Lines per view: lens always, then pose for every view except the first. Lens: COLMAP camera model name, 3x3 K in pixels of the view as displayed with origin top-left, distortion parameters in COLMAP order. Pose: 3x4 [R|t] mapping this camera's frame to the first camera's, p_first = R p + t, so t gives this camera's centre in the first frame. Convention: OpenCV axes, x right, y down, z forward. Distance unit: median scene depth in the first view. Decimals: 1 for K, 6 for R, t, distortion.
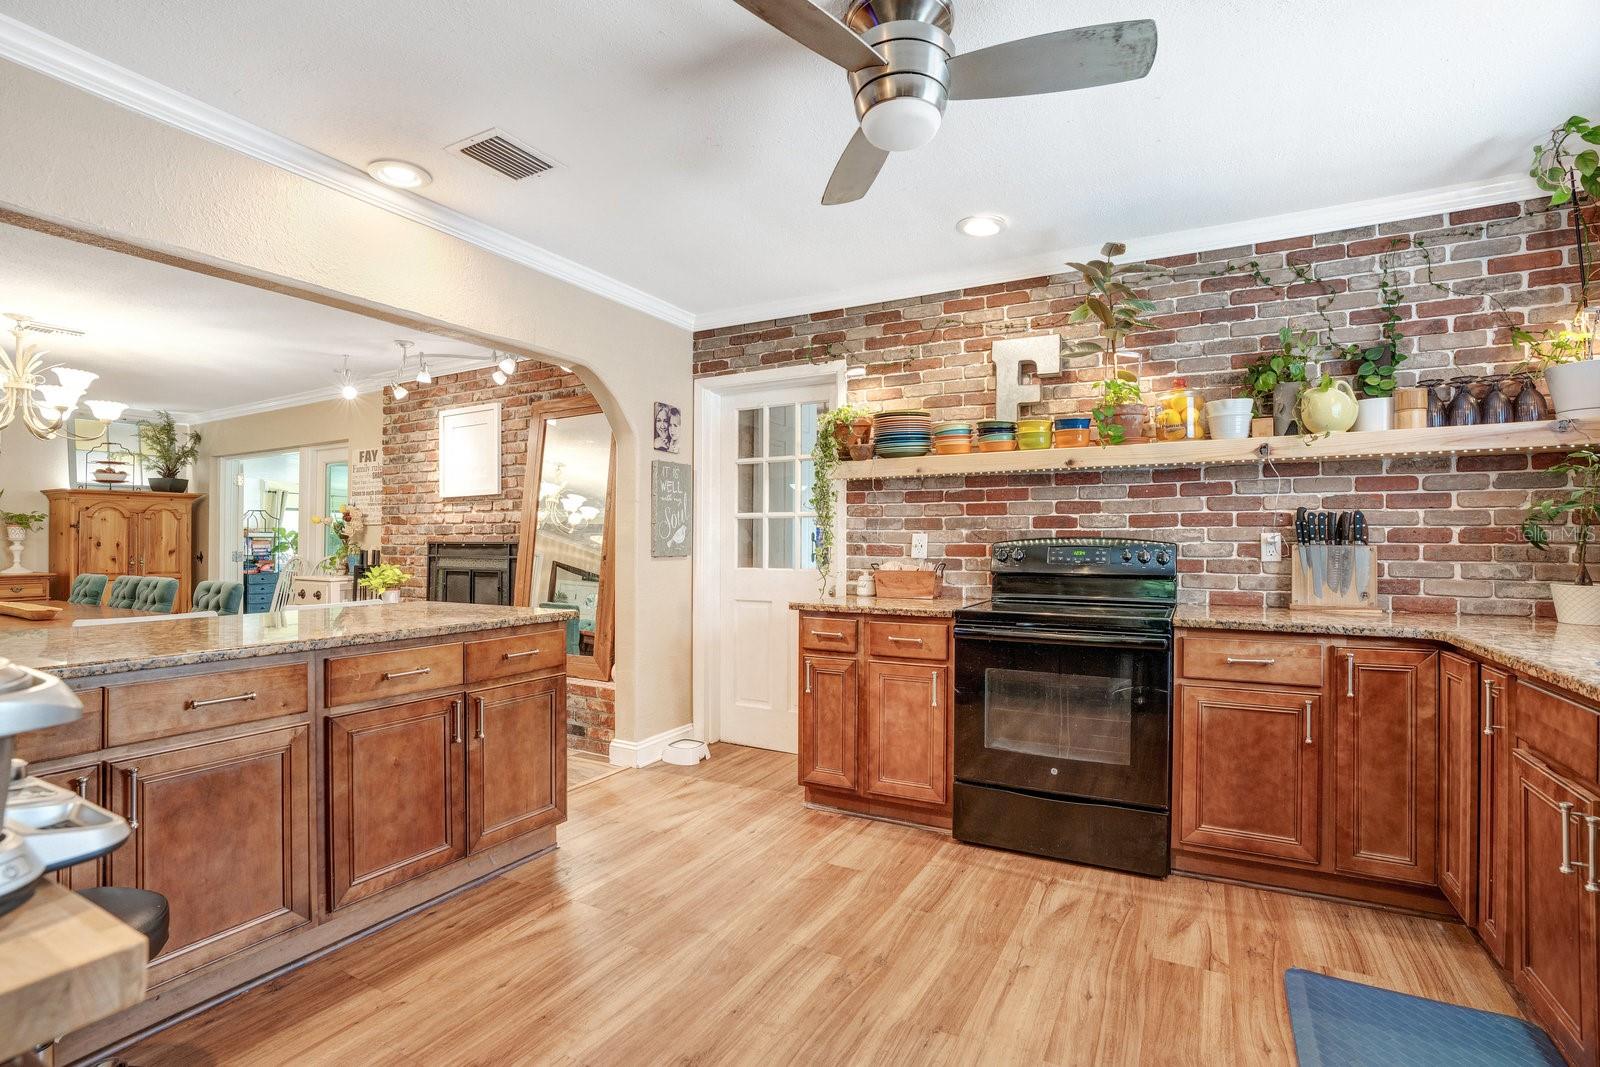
lens RADIAL K [[751.7, 0, 792.3], [0, 751.7, 527.5], [0, 0, 1]] dist [-0.073533, 0.030698]
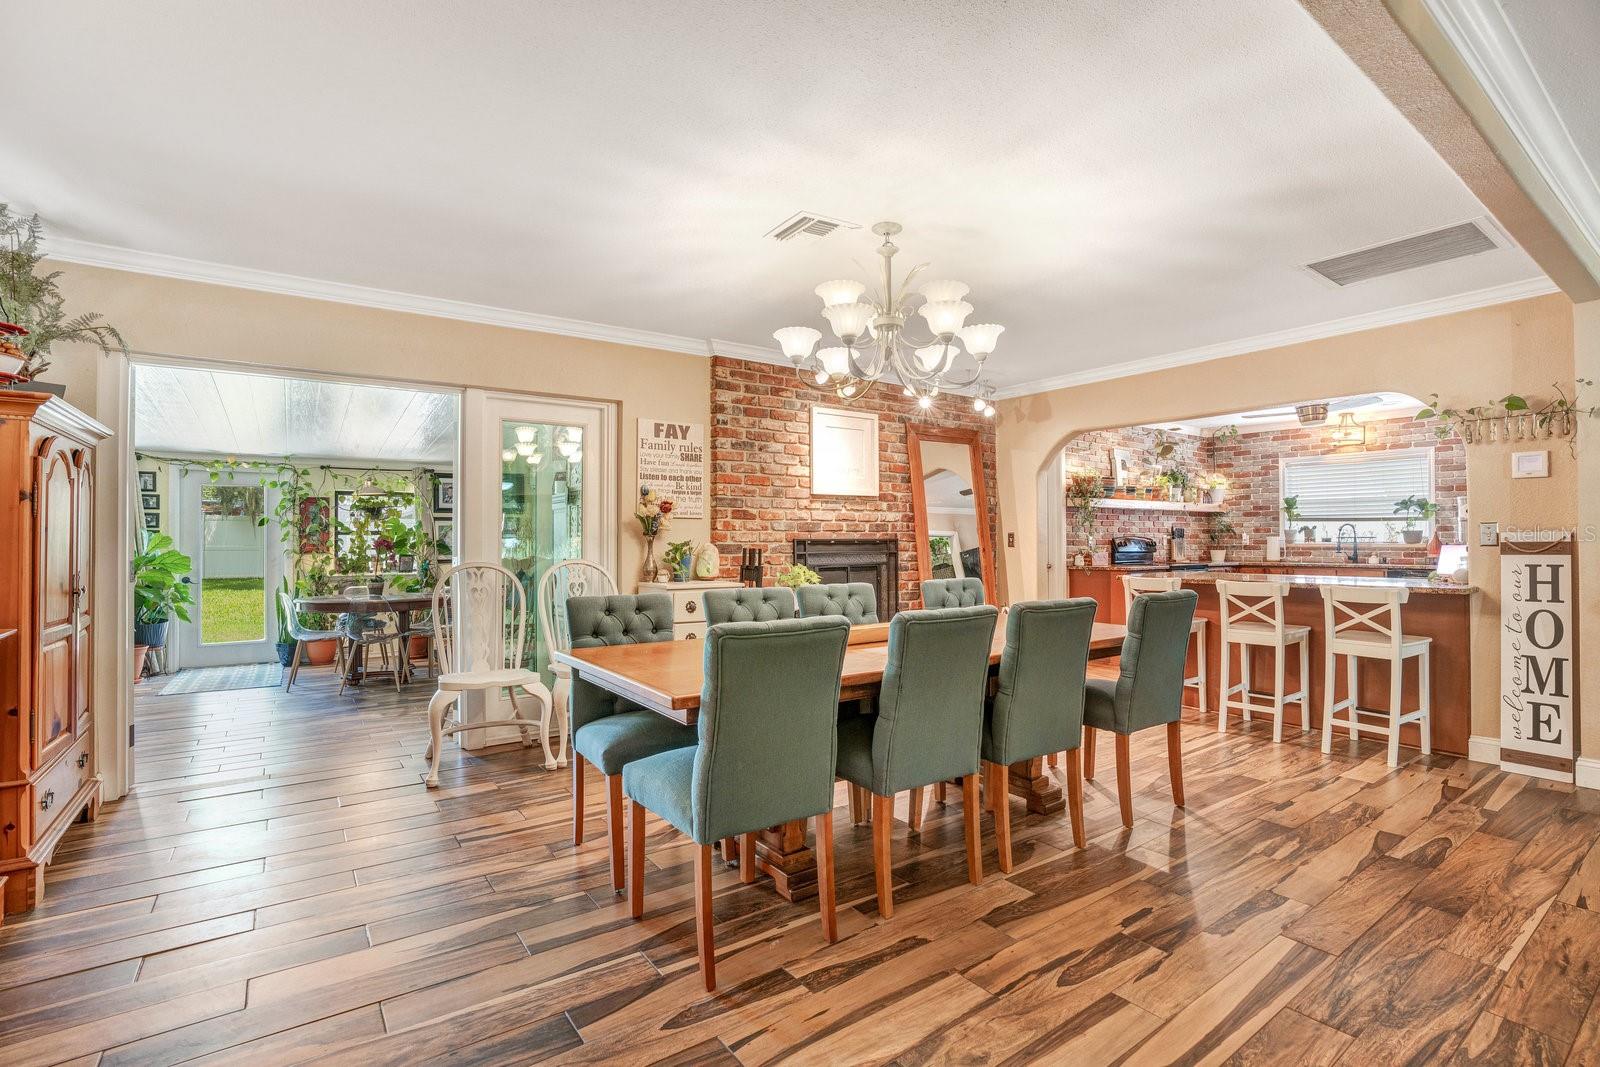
lens RADIAL K [[751.7, 0, 792.3], [0, 751.7, 527.5], [0, 0, 1]] dist [-0.073533, 0.030698]
pose [[0.452235, 0.012244, 0.891815, -1.382817], [-0.020874, 0.999777, -0.003141, 0.008002], [-0.891655, -0.017195, 0.452390, 0.570749]]
